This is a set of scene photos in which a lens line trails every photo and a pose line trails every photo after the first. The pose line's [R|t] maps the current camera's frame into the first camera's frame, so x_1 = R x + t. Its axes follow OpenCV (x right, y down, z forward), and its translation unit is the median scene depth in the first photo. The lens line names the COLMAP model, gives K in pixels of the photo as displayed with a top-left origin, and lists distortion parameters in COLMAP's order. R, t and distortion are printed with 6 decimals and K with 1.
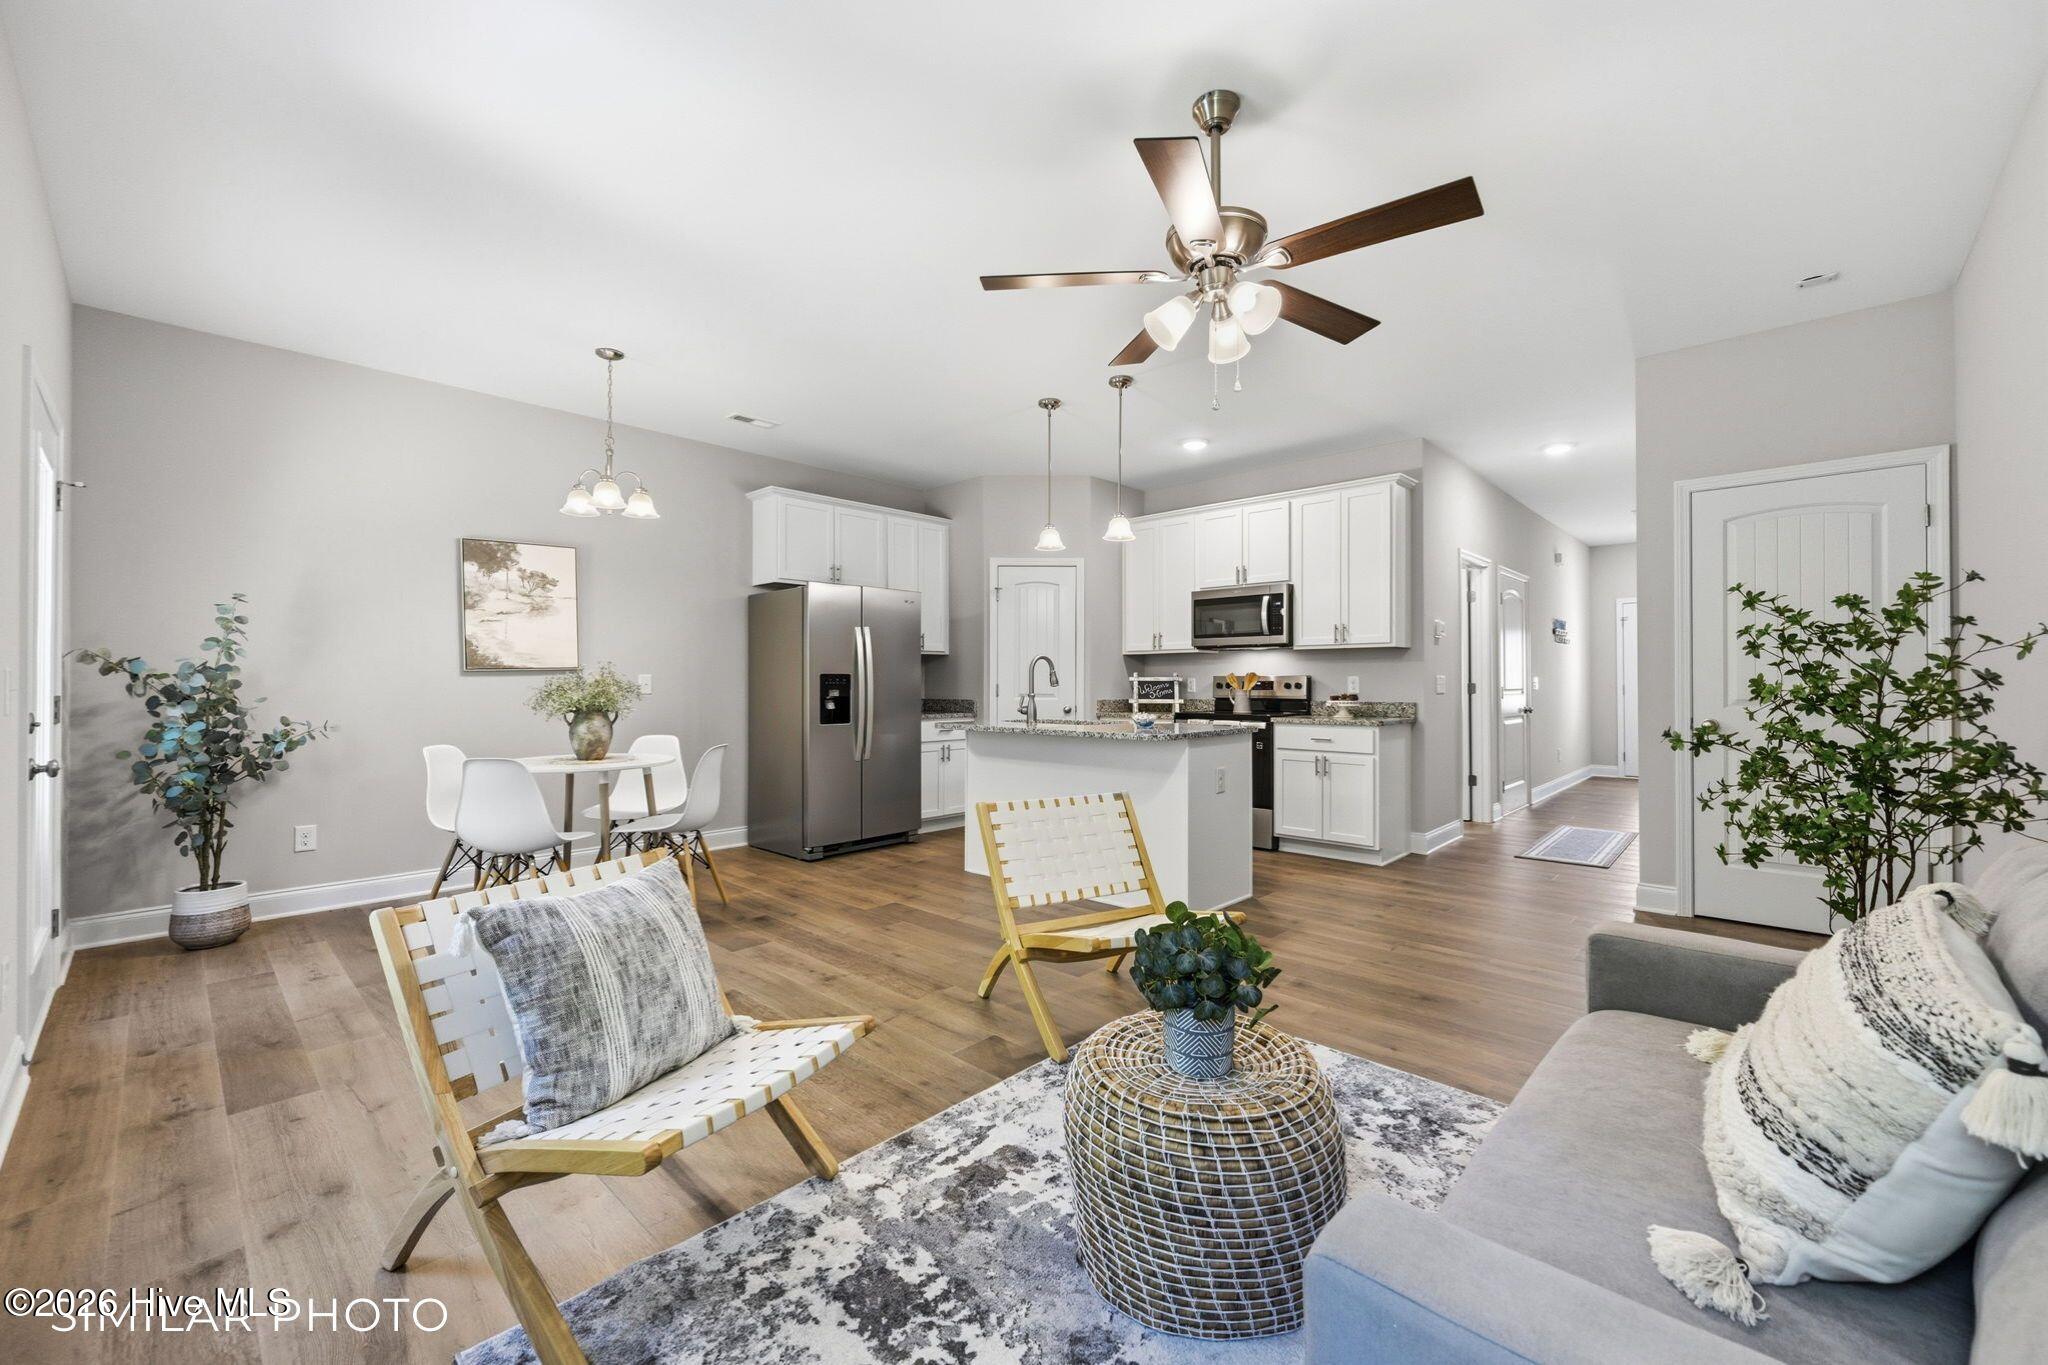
lens RADIAL K [[813.1, 0, 1035.1], [0, 813.1, 681.6], [0, 0, 1]] dist [0.000201, -0.000398]
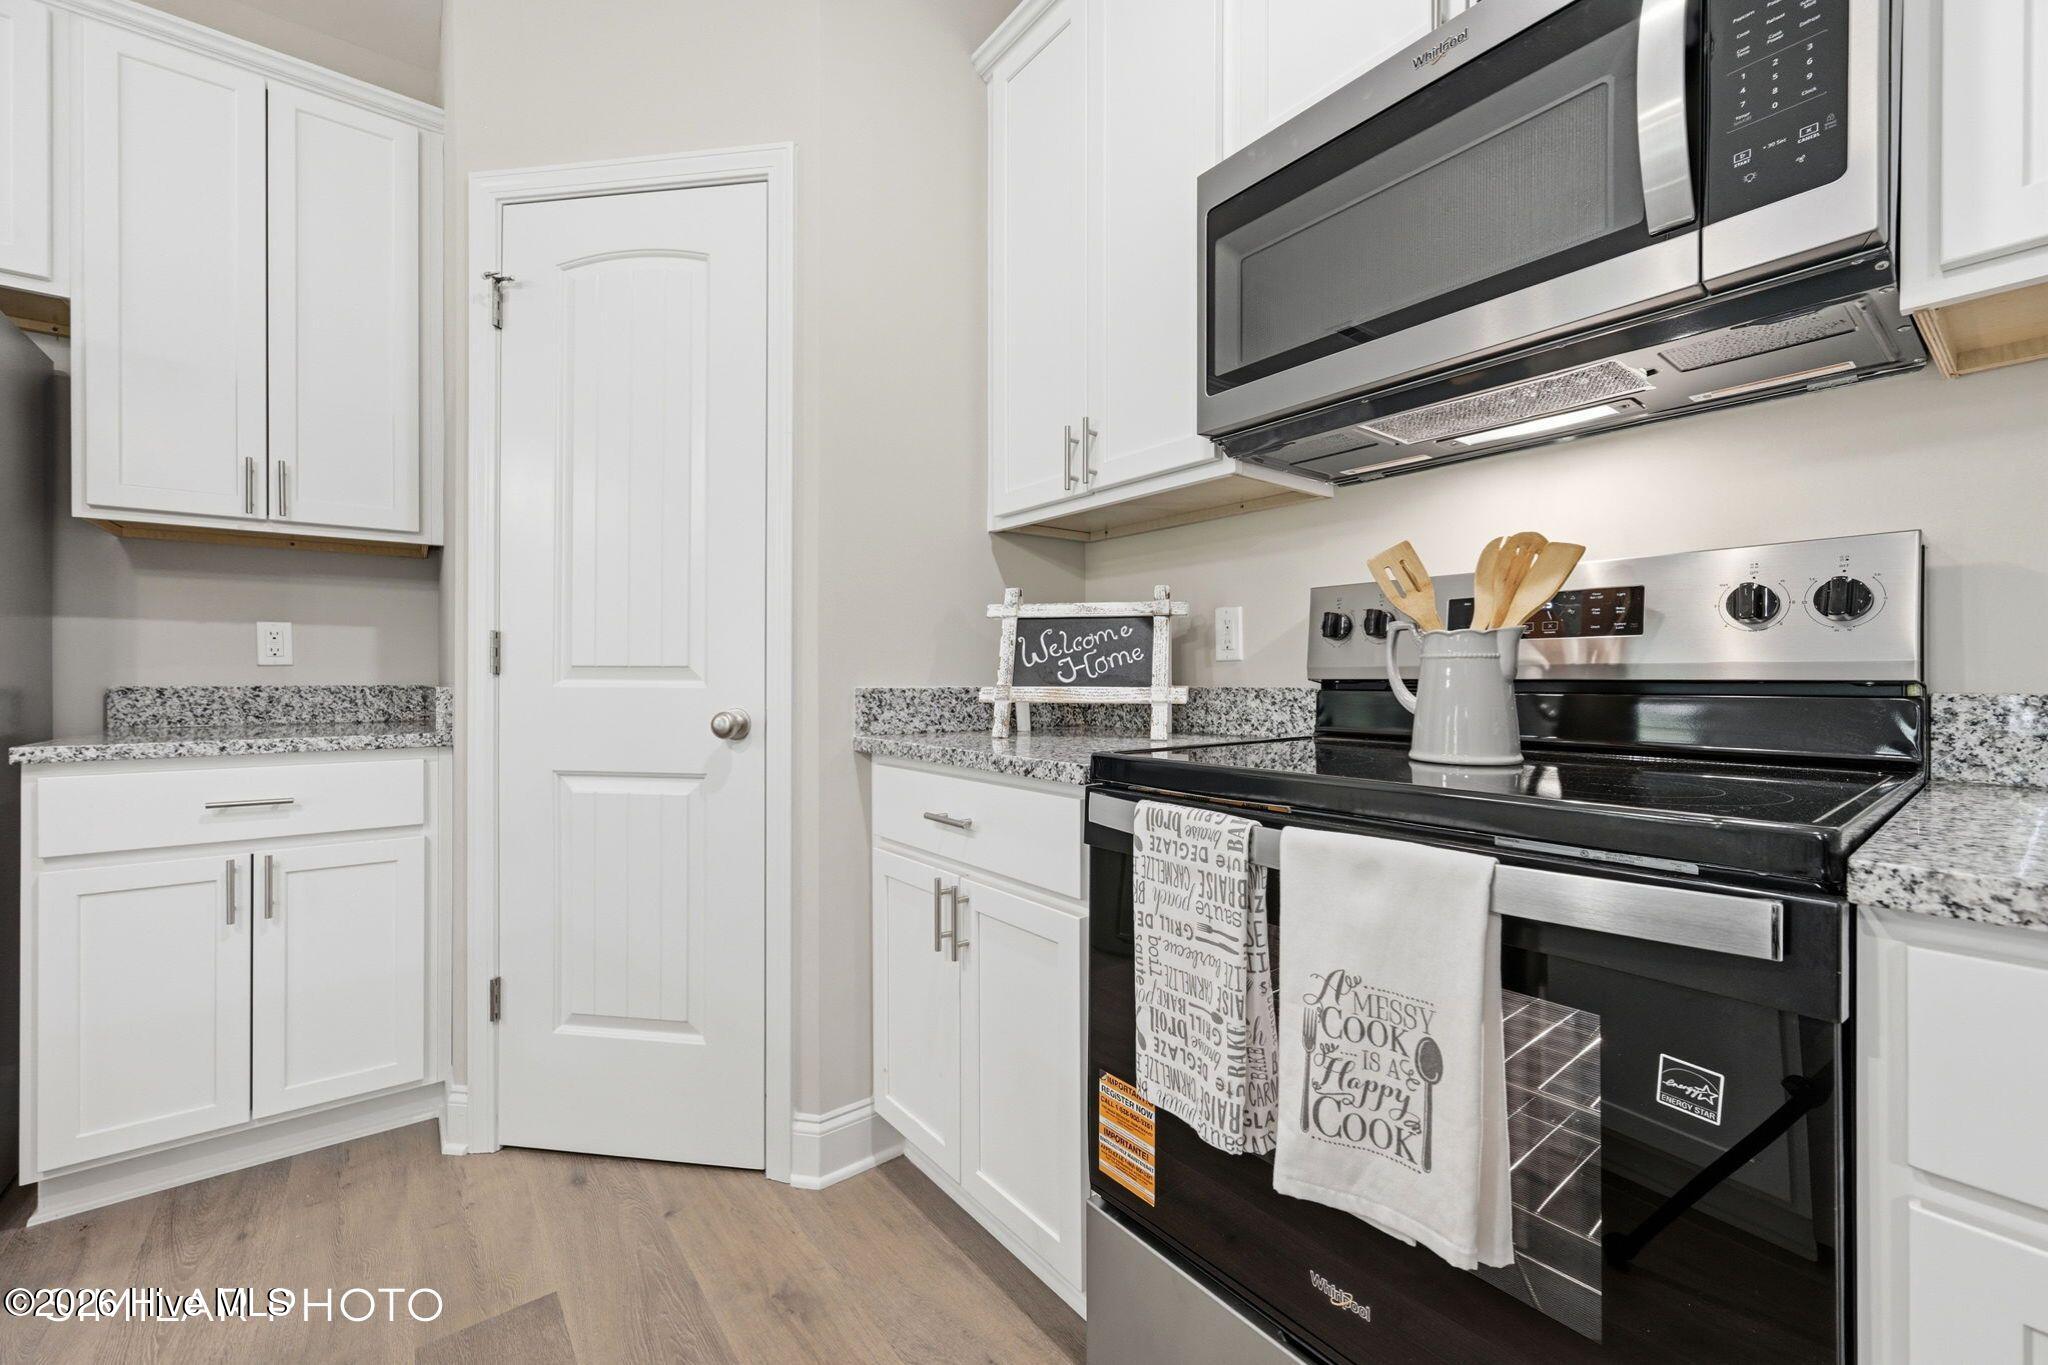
lens RADIAL K [[813.1, 0, 1030.1], [0, 813.1, 678.8], [0, 0, 1]] dist [0.000201, -0.000398]
pose [[0.988052, -0.000307, -0.154123, 0.195991], [0.000624, 0.999998, 0.002009, 0.020987], [0.154122, -0.002082, 0.988050, 0.844236]]
